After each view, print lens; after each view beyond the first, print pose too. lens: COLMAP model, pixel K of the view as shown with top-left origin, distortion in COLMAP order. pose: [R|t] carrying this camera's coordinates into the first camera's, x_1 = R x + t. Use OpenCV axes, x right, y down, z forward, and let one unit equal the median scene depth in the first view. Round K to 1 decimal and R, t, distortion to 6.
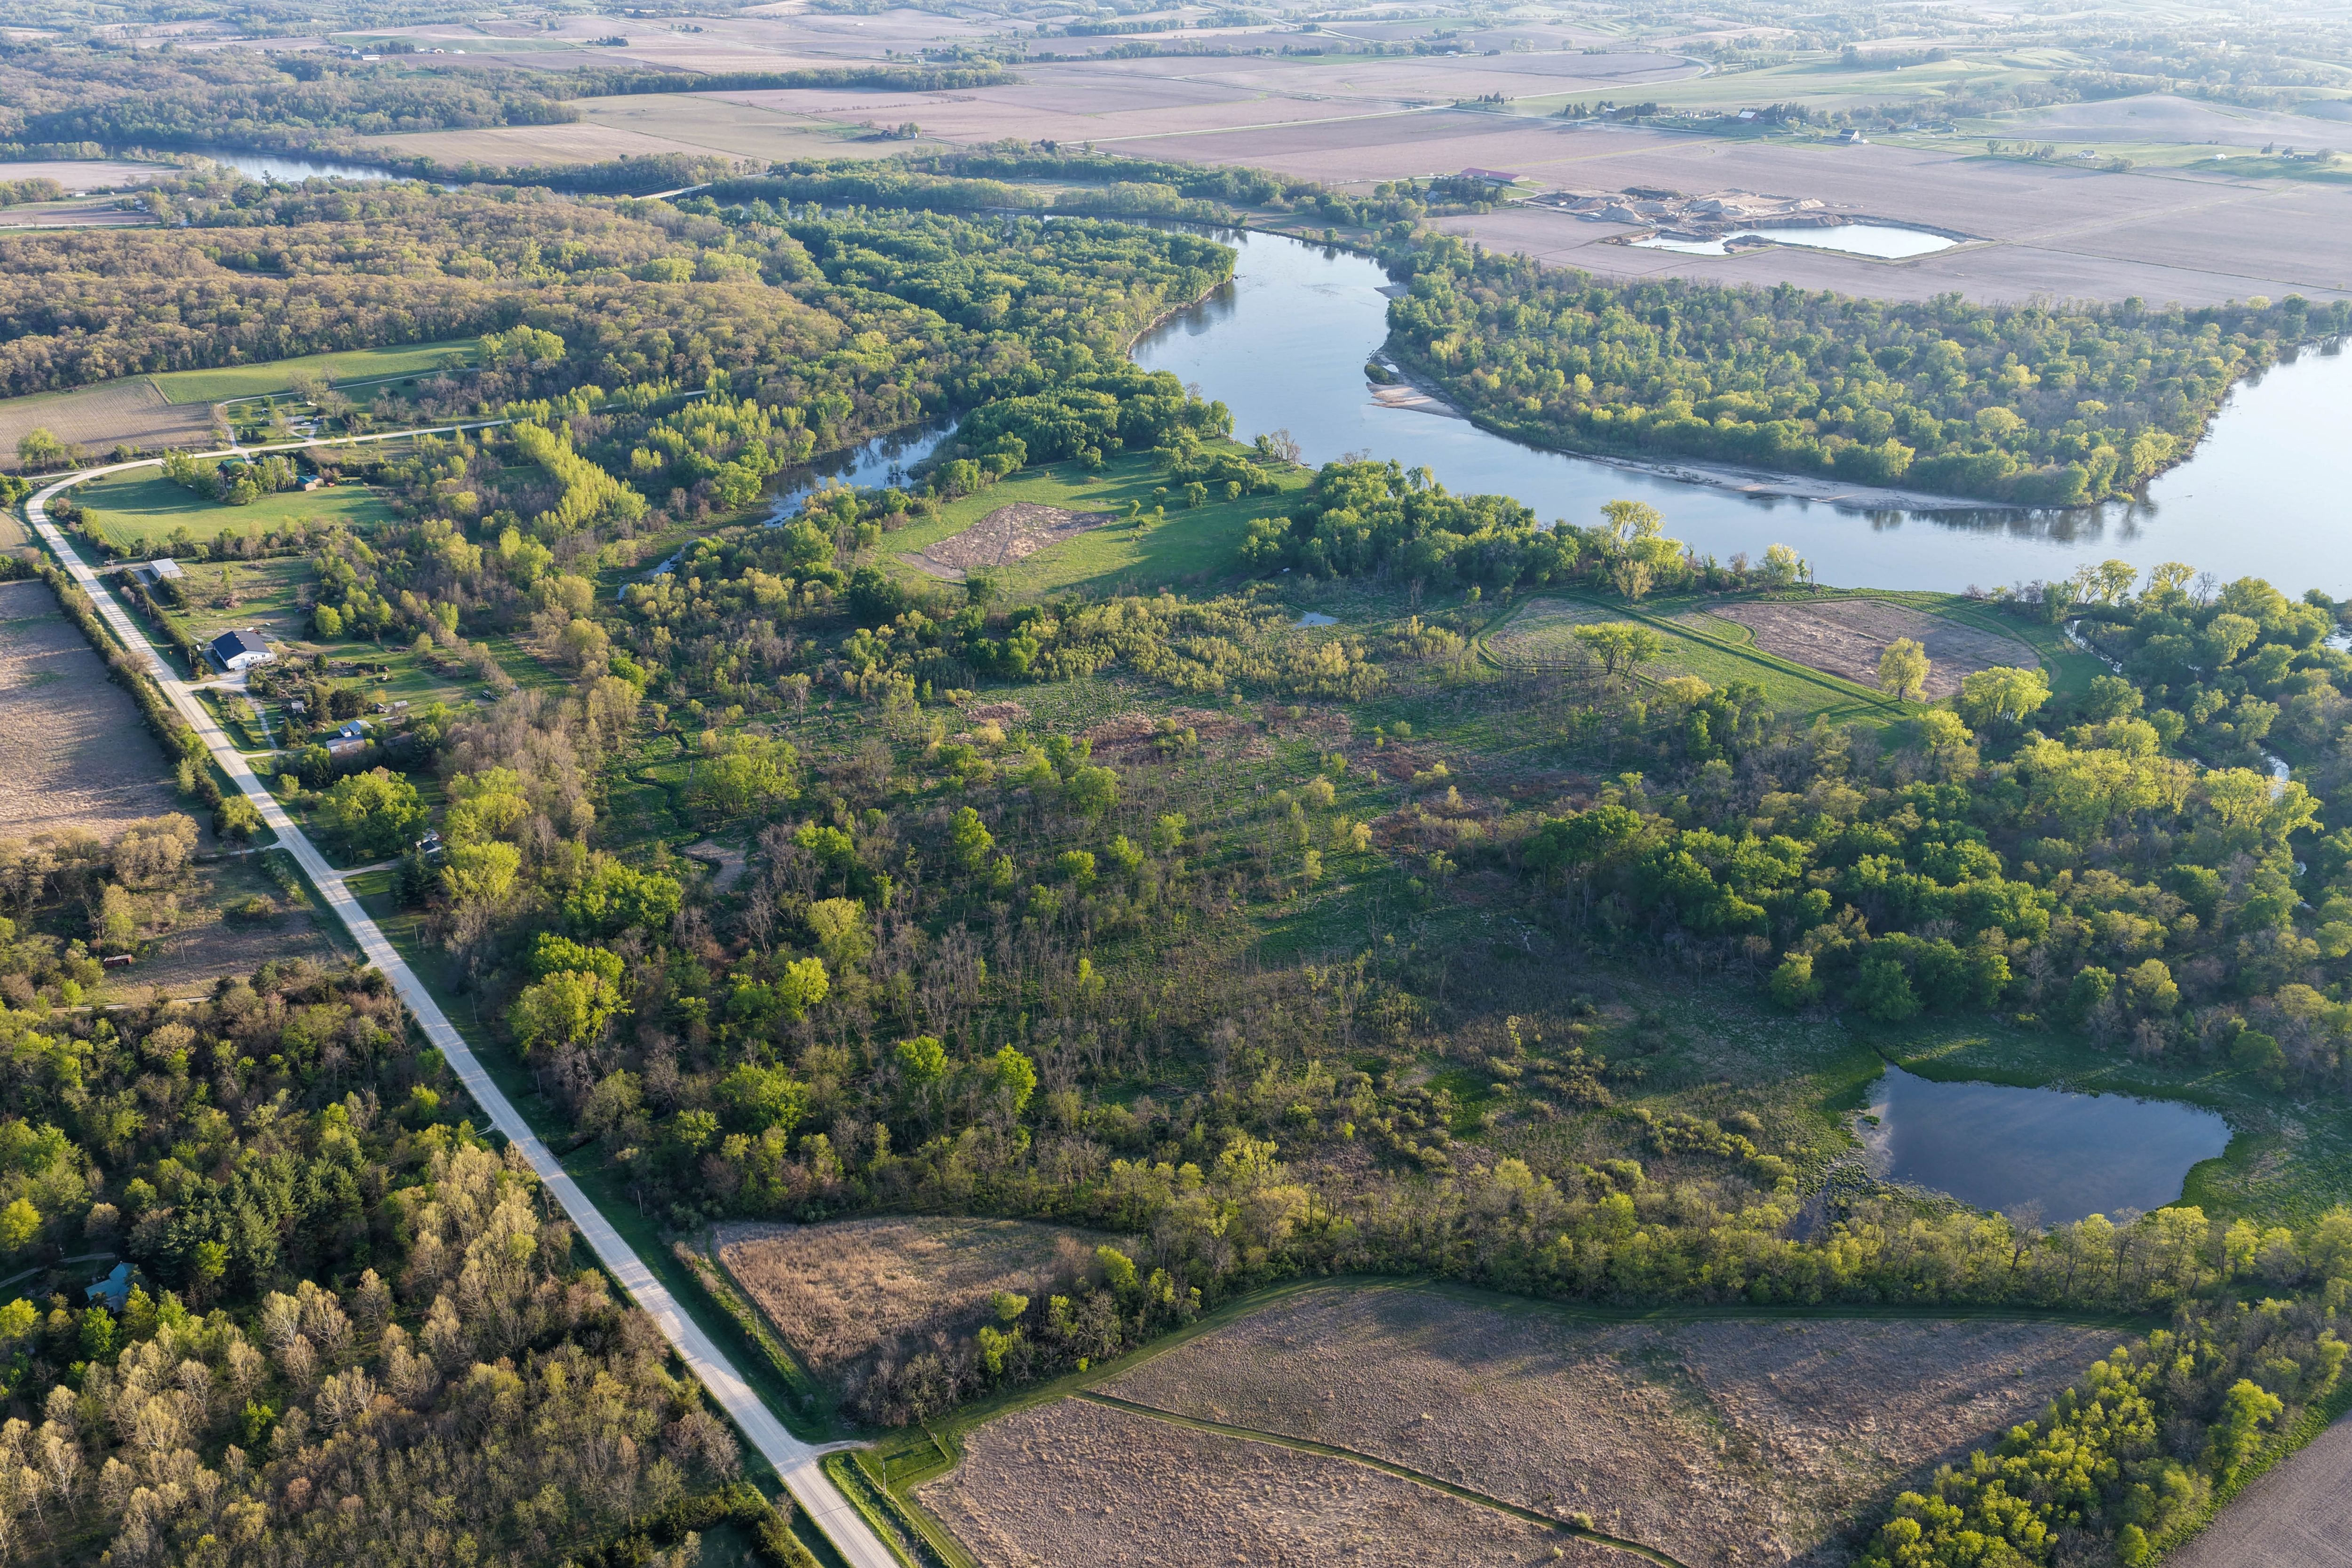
lens RADIAL K [[1949.0, 0, 1176.1], [0, 1949.0, 788.4], [0, 0, 1]] dist [-0.011419, 0.034029]
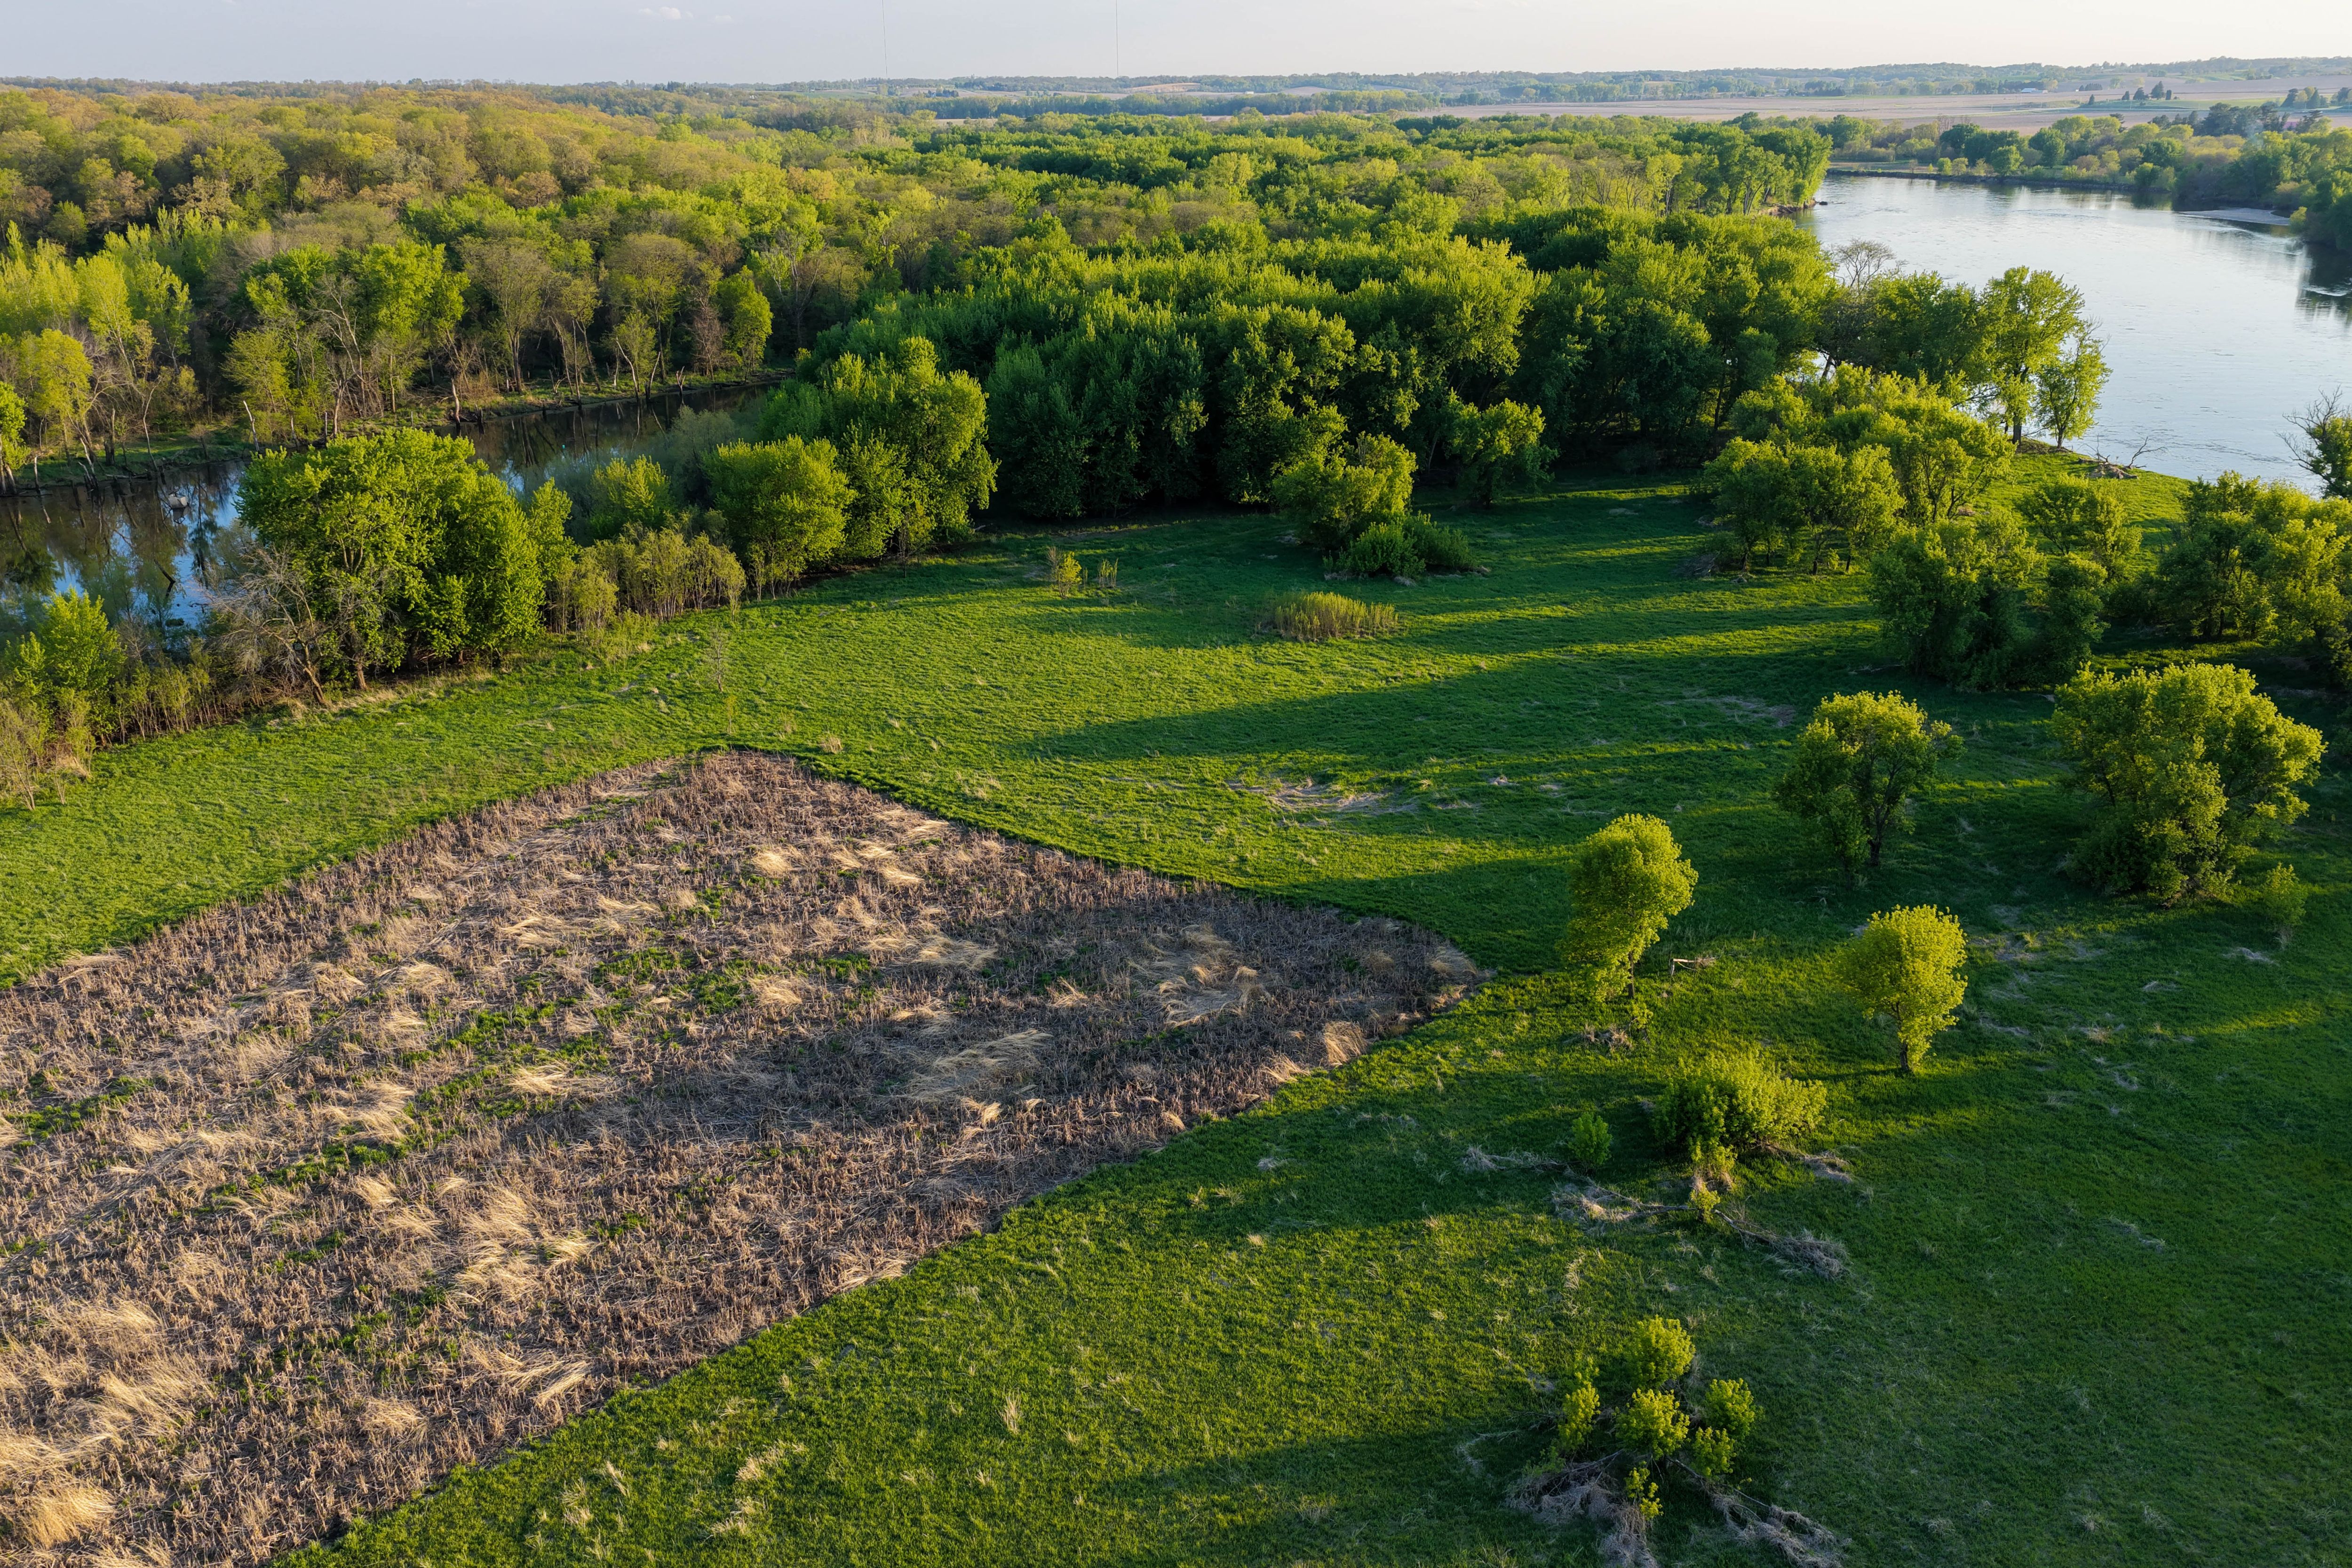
lens RADIAL K [[1949.0, 0, 1185.0], [0, 1949.0, 779.4], [0, 0, 1]] dist [-0.011419, 0.034029]
pose [[0.977985, 0.059254, -0.200084, -0.030539], [-0.076355, 0.993957, -0.078859, -0.178449], [0.194202, 0.092401, 0.976600, 1.142372]]
